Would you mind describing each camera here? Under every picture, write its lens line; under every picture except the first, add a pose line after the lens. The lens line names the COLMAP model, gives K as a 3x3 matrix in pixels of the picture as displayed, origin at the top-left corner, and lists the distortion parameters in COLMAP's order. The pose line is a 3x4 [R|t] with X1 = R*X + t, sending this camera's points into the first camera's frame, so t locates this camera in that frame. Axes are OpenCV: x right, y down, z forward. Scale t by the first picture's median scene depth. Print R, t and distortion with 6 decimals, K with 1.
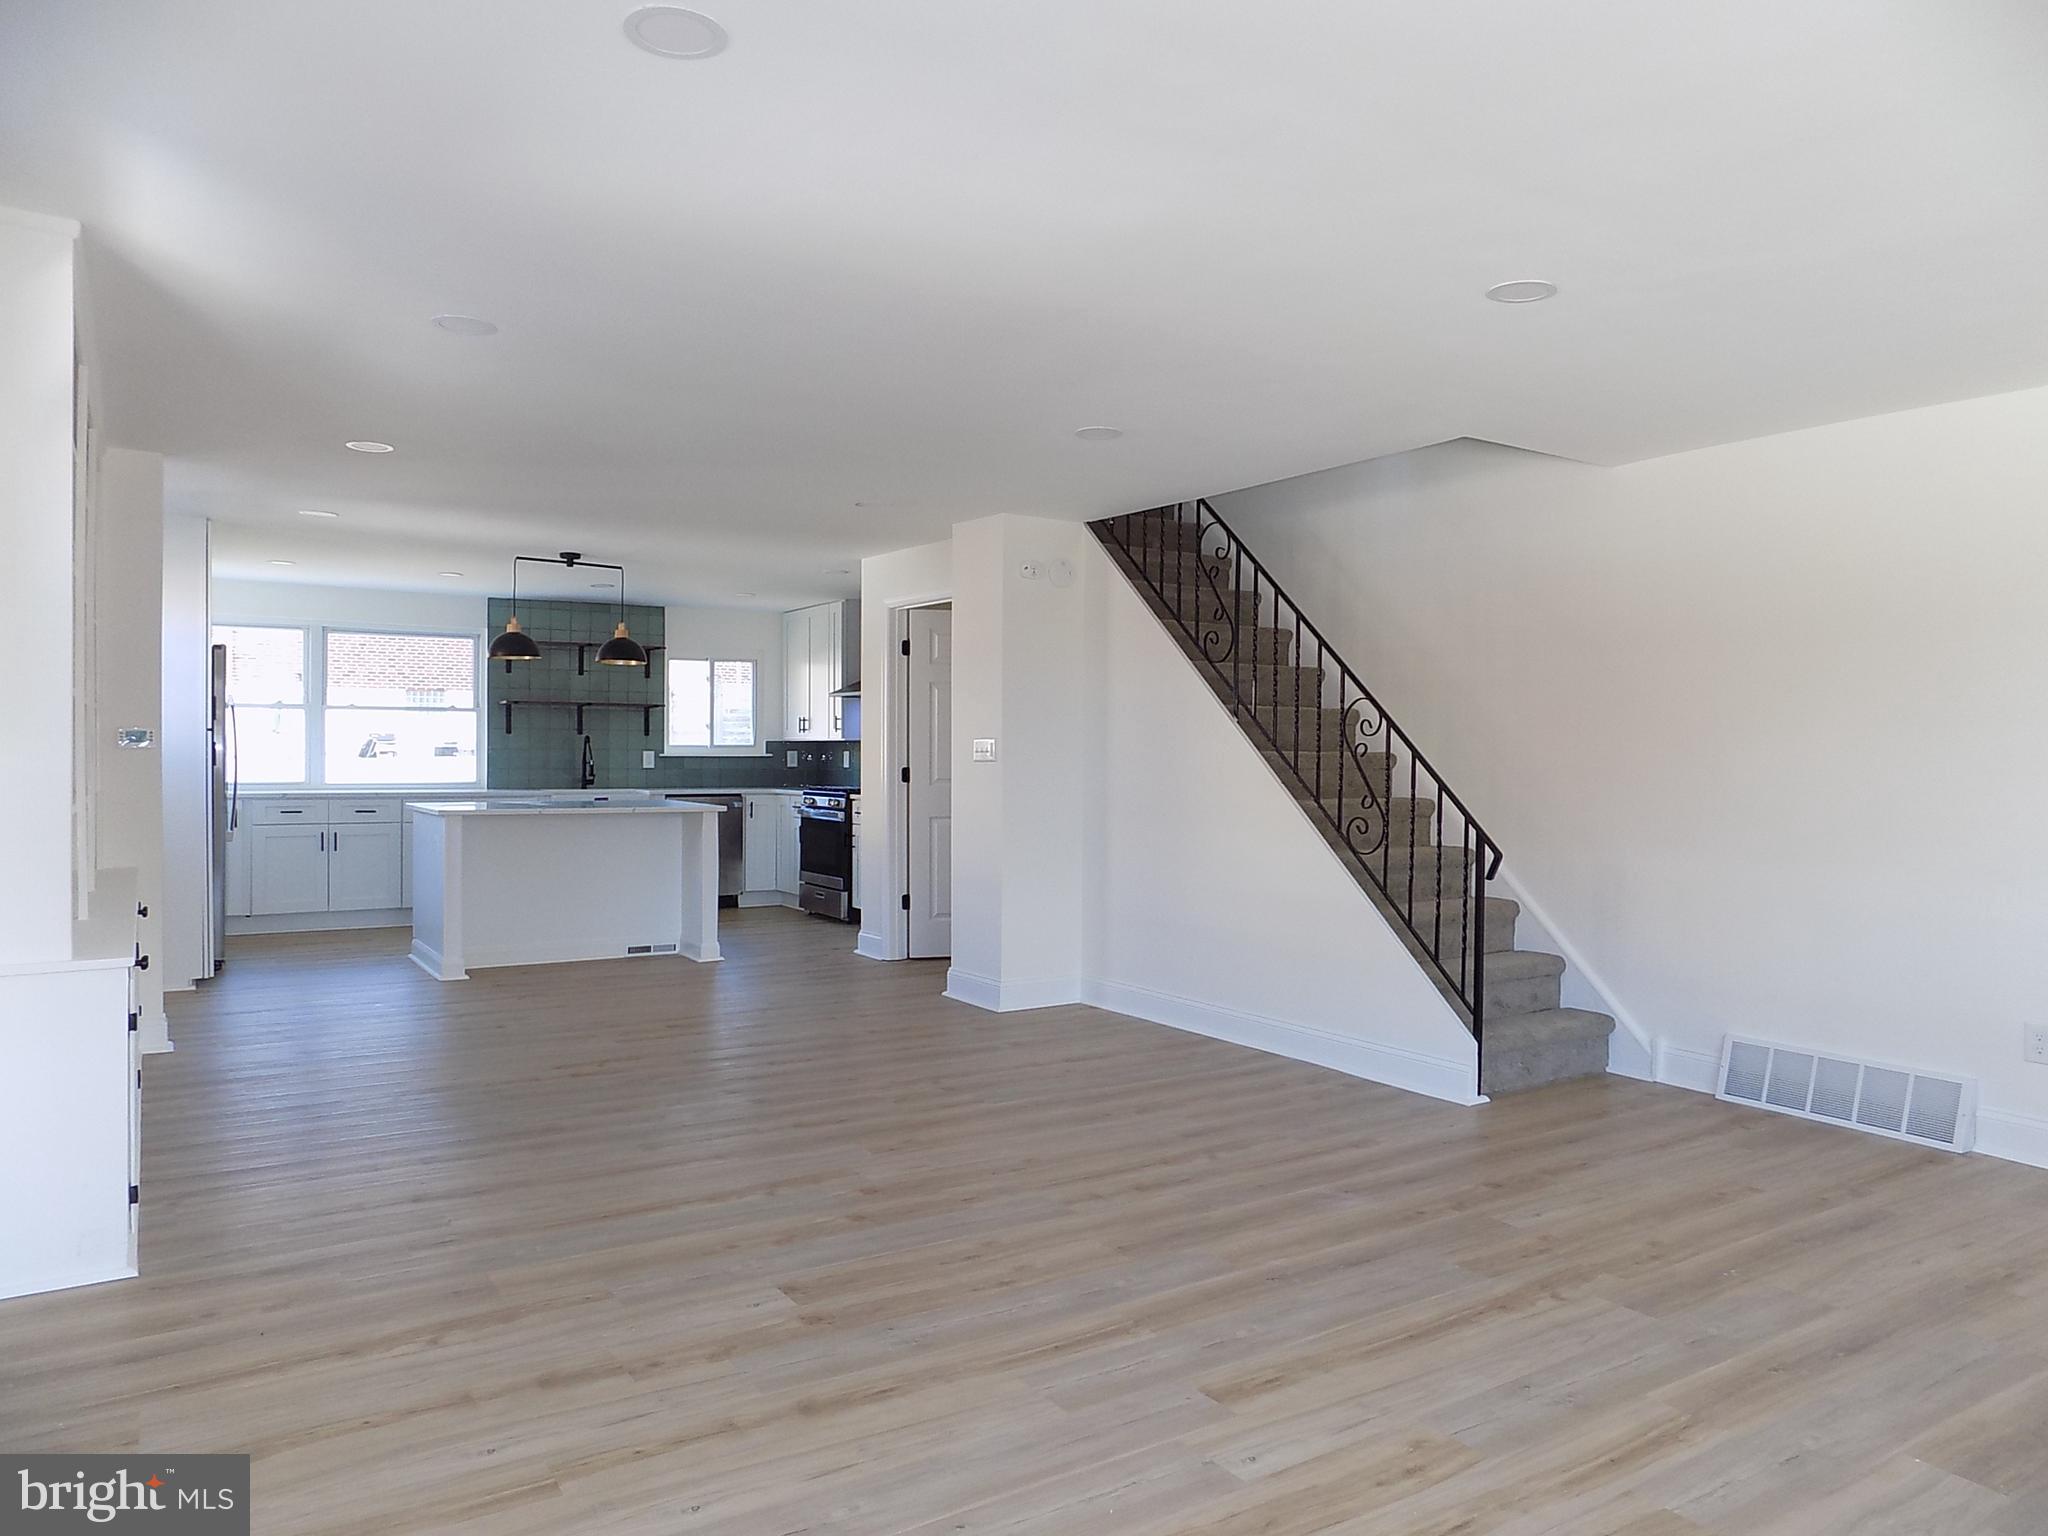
lens RADIAL K [[1376.5, 0, 1019.4], [0, 1376.5, 758.6], [0, 0, 1]] dist [-0.054587, 0.054510]
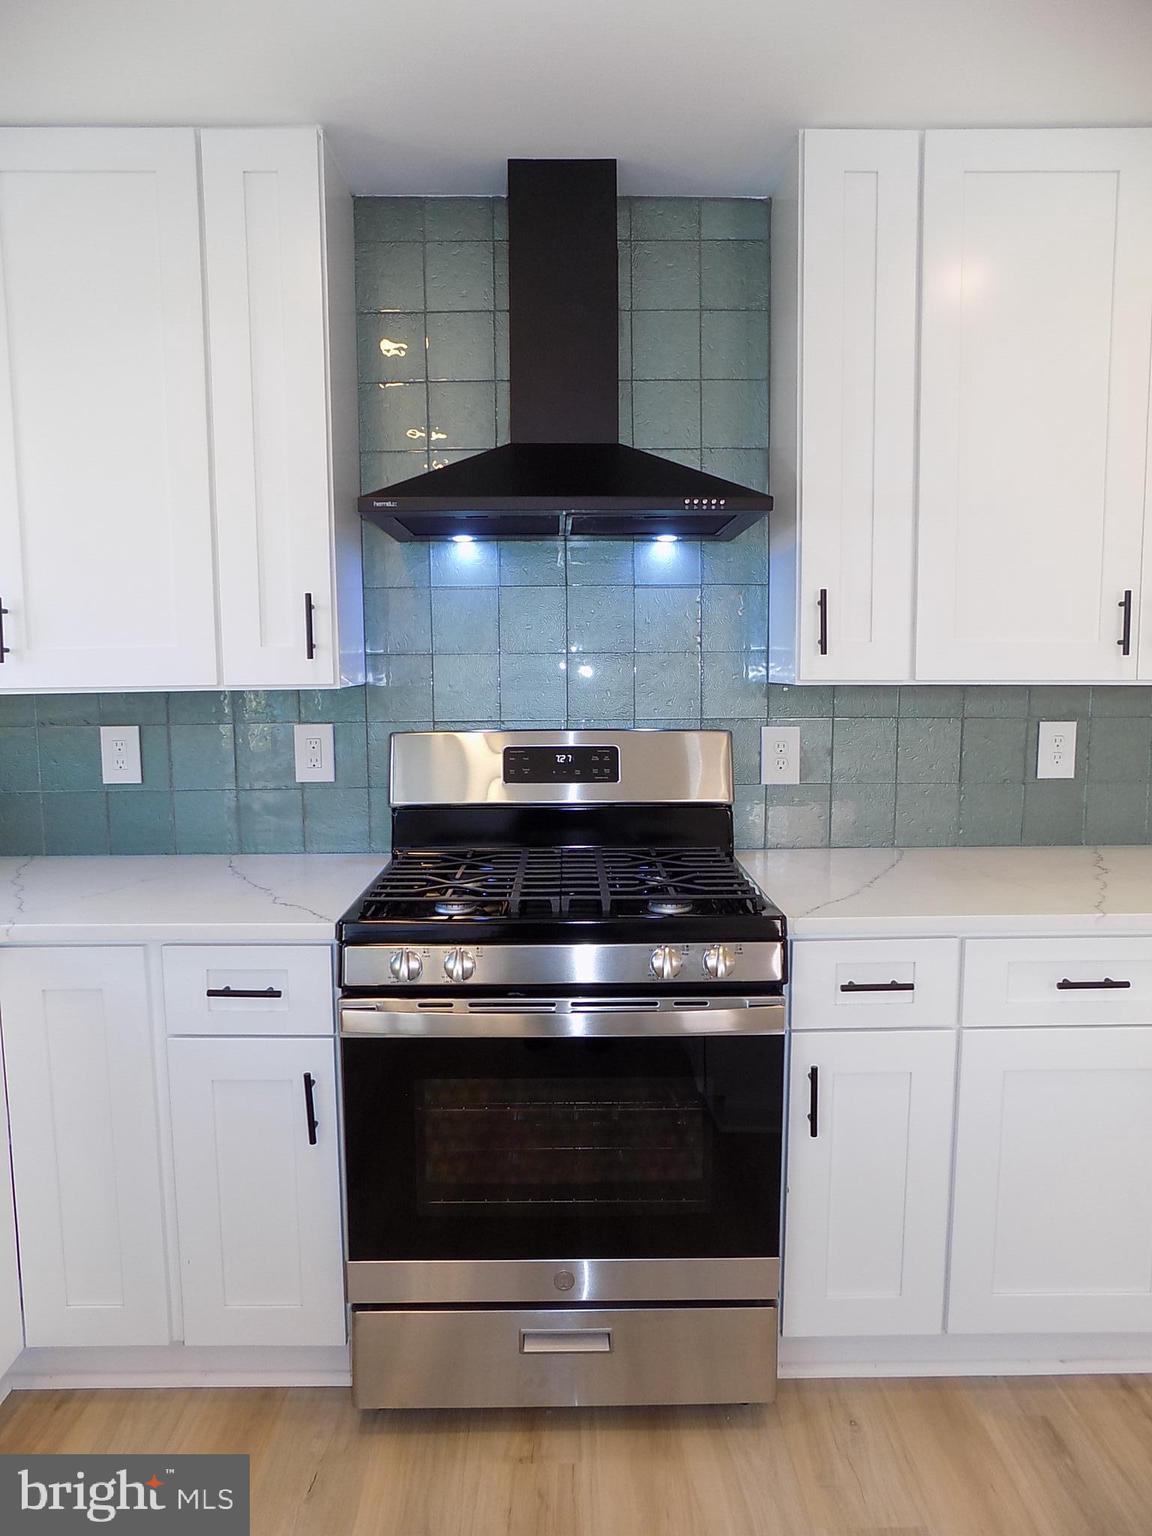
lens RADIAL K [[1032.3, 0, 572.7], [0, 1032.3, 761.5], [0, 0, 1]] dist [-0.054587, 0.054510]
pose [[0.520437, -0.092711, 0.848852, -0.269030], [0.015711, 0.994960, 0.099037, -0.018064], [-0.853756, -0.038206, 0.519270, 0.855168]]
